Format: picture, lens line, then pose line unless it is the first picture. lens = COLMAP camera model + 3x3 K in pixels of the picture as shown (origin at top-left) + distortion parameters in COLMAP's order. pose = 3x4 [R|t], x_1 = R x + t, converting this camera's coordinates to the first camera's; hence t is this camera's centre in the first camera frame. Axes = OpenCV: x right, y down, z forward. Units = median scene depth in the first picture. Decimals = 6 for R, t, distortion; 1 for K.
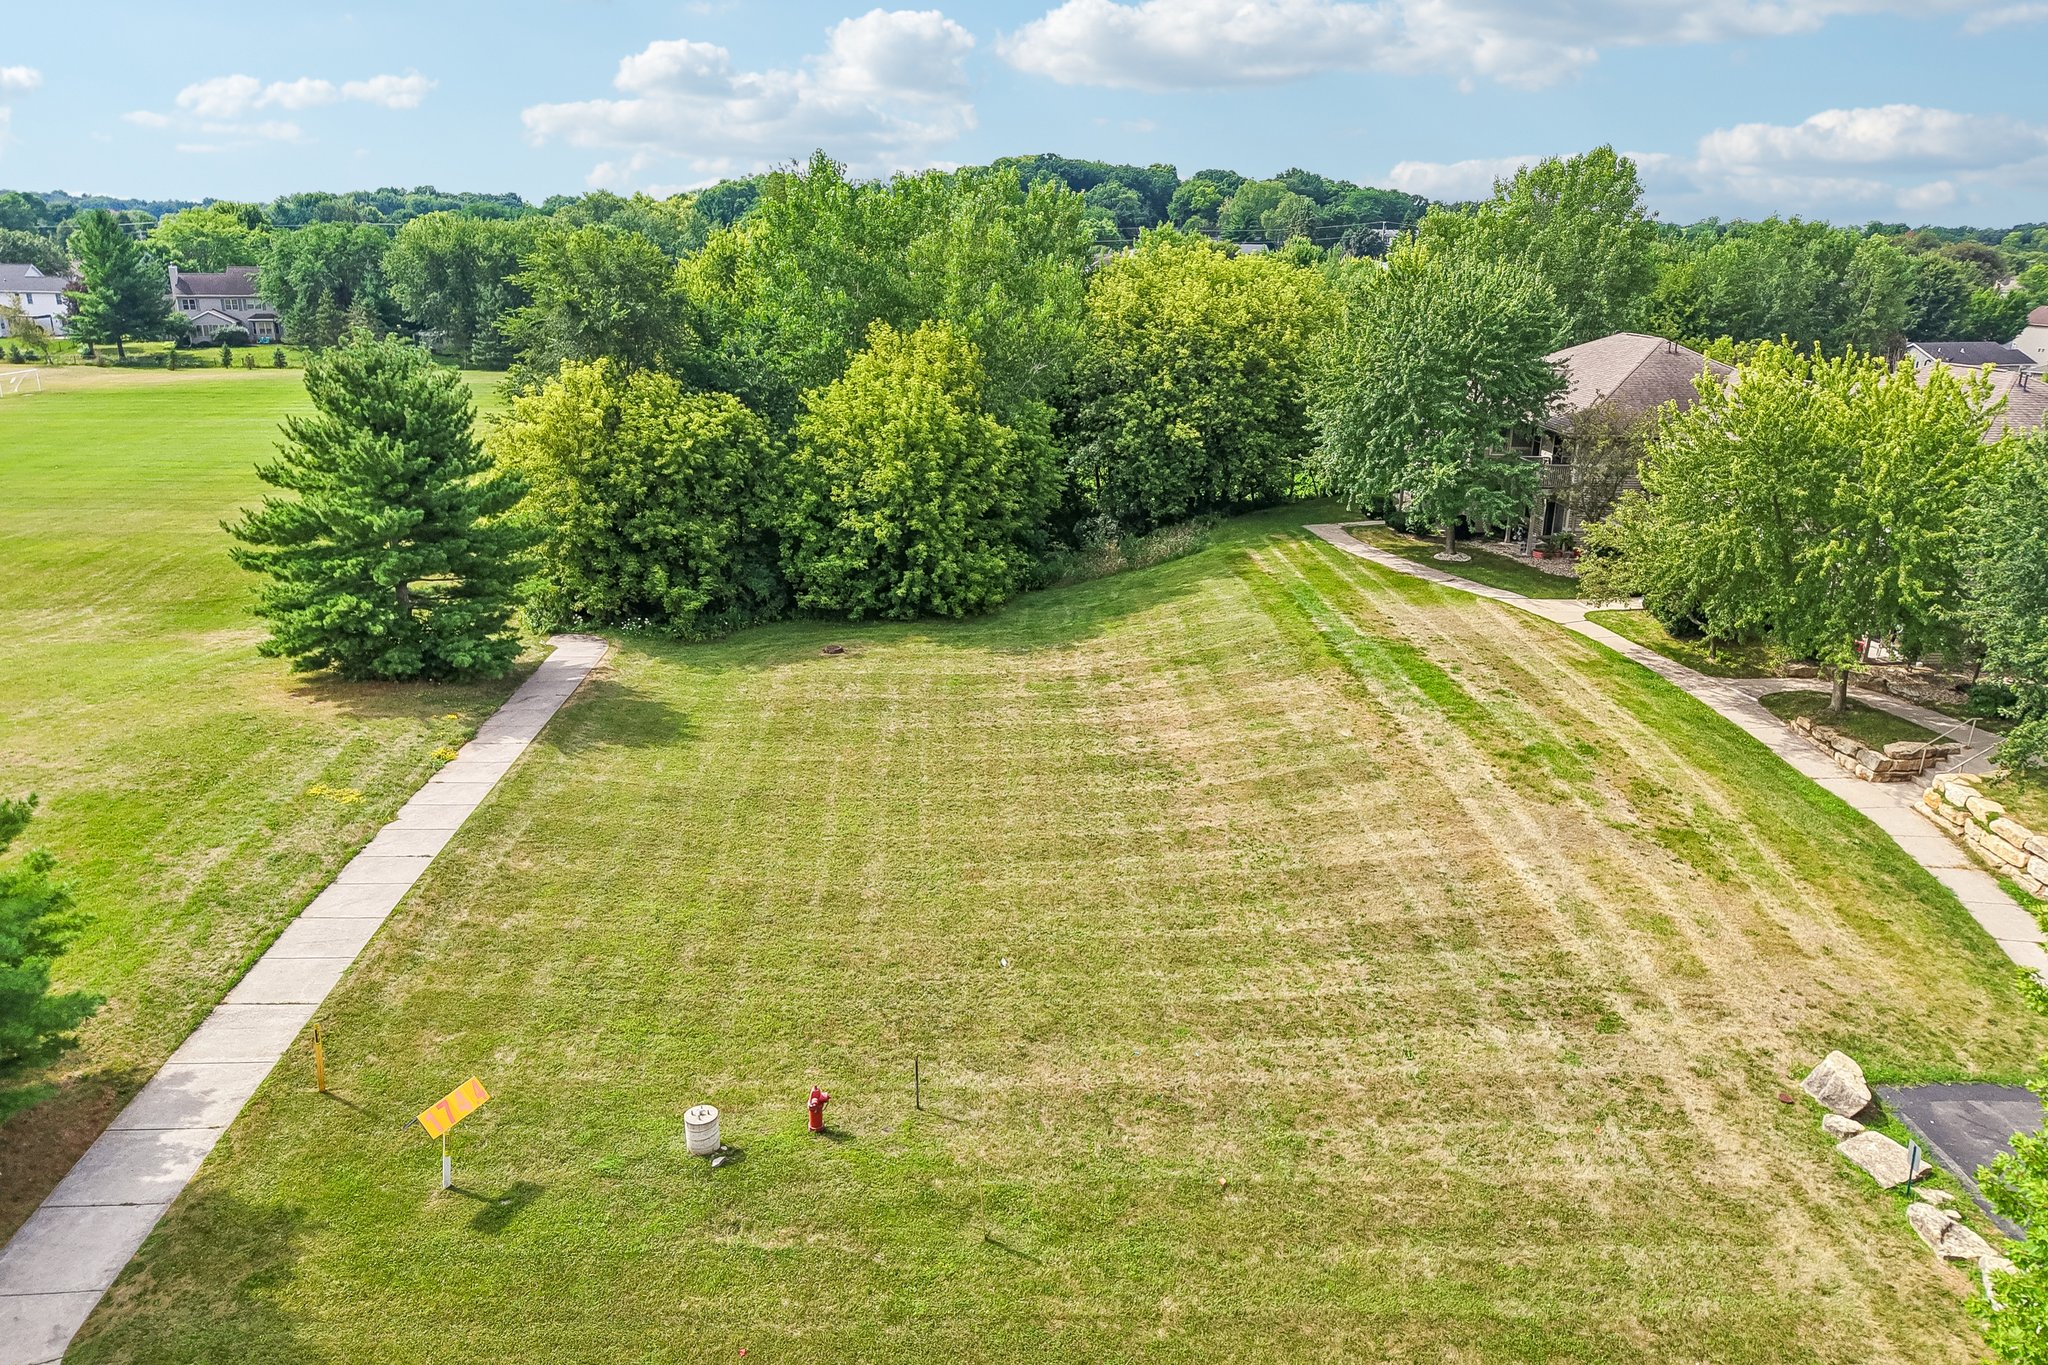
lens RADIAL K [[1386.3, 0, 1016.5], [0, 1386.3, 729.1], [0, 0, 1]] dist [0.010355, -0.011944]
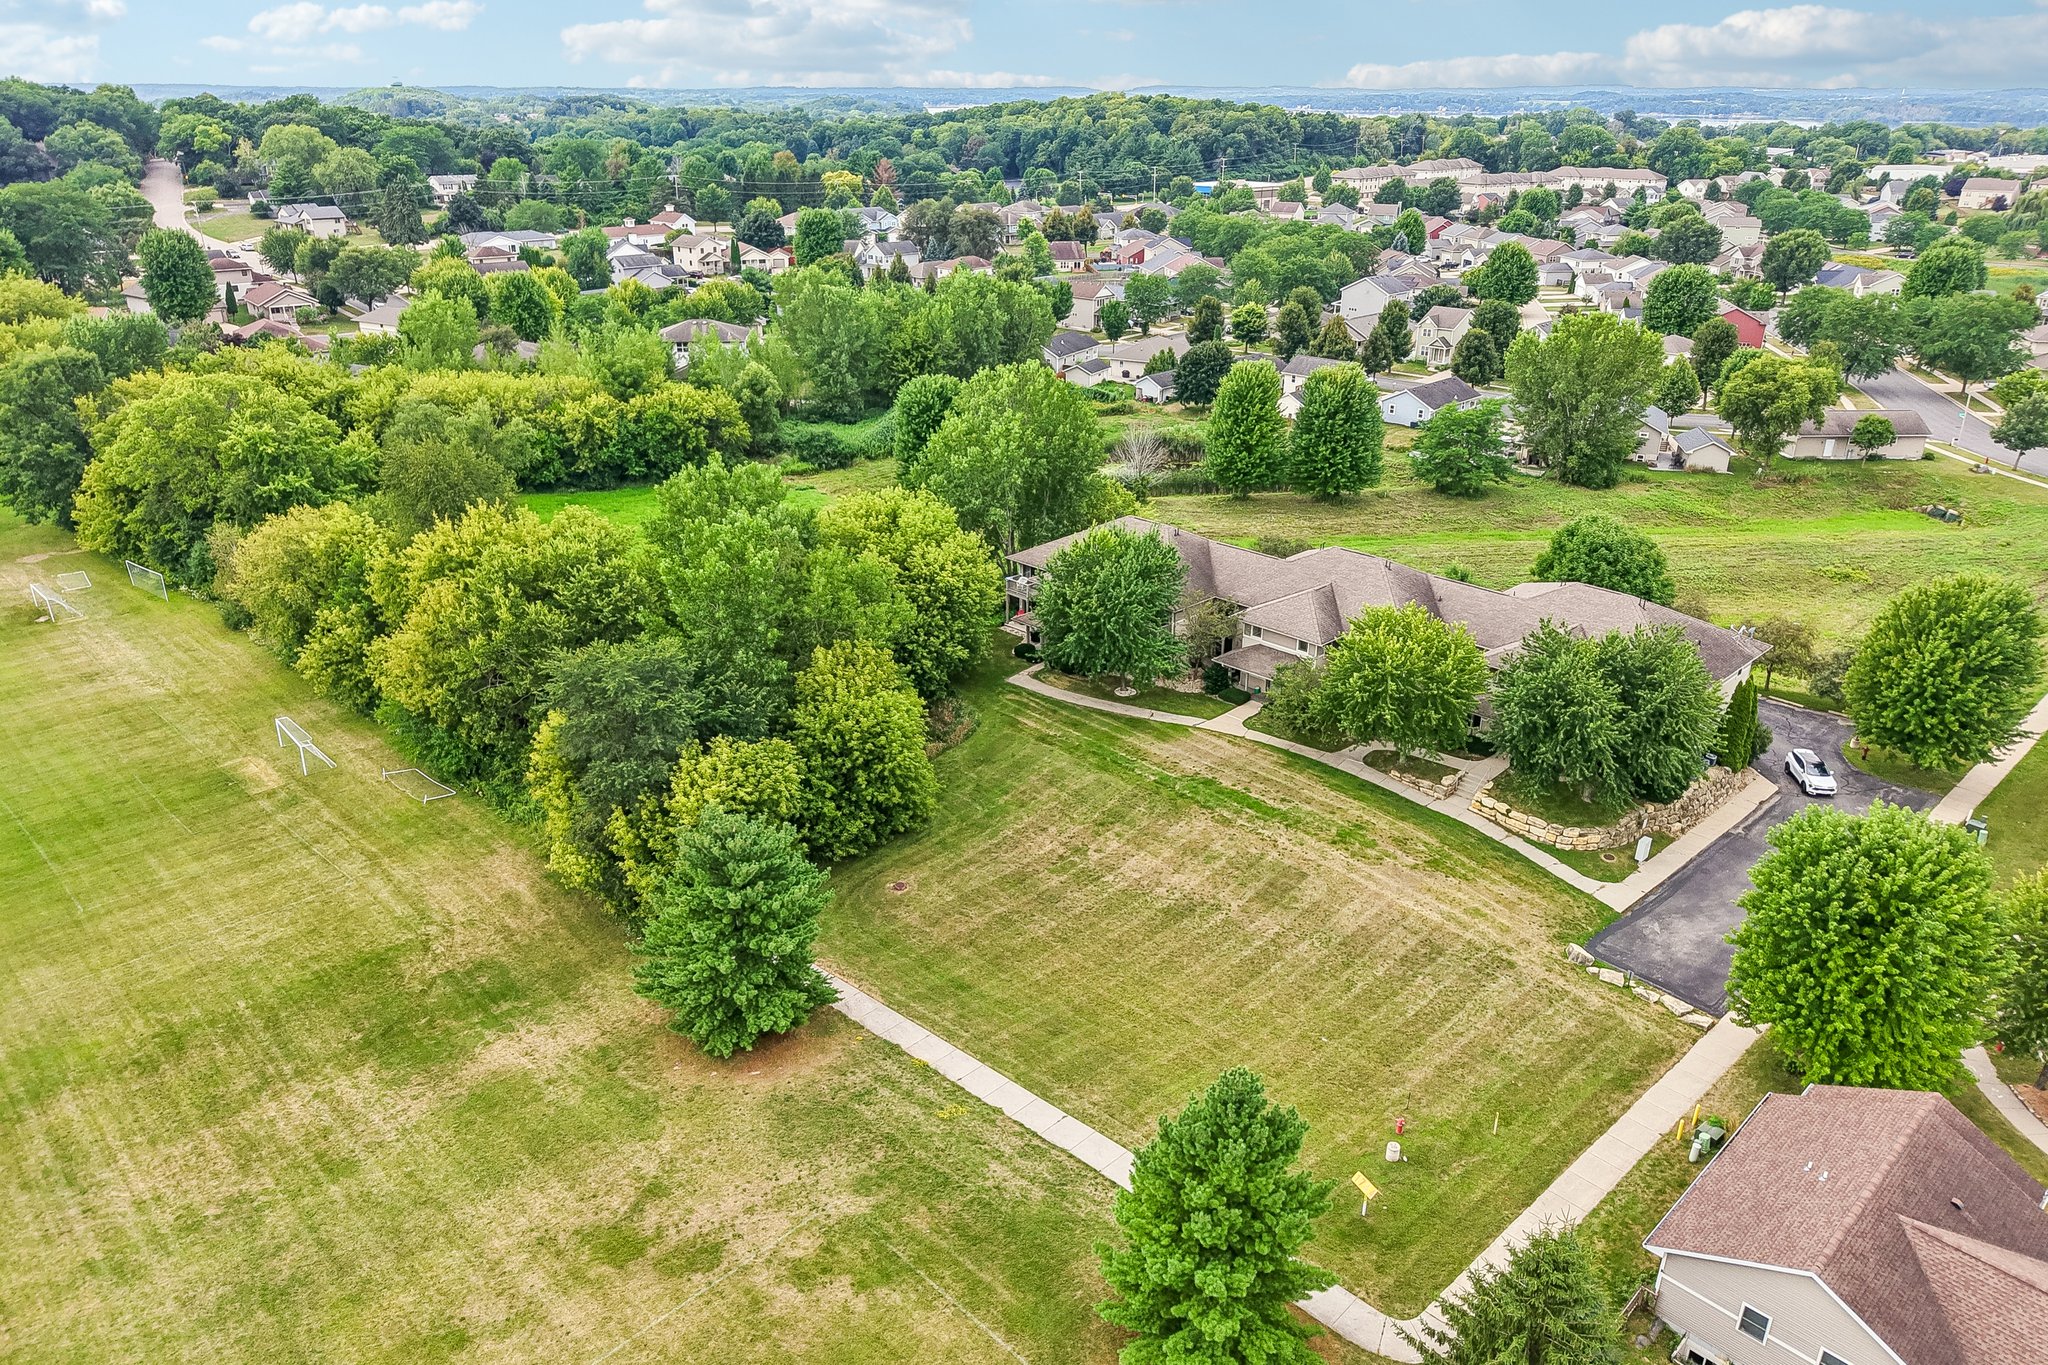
lens RADIAL K [[1386.3, 0, 1029.2], [0, 1386.3, 669.9], [0, 0, 1]] dist [0.010355, -0.011944]
pose [[0.756230, -0.263356, 0.598966, -0.849447], [0.228719, 0.964070, 0.135116, -0.446393], [-0.613029, 0.034816, 0.789293, -0.267049]]
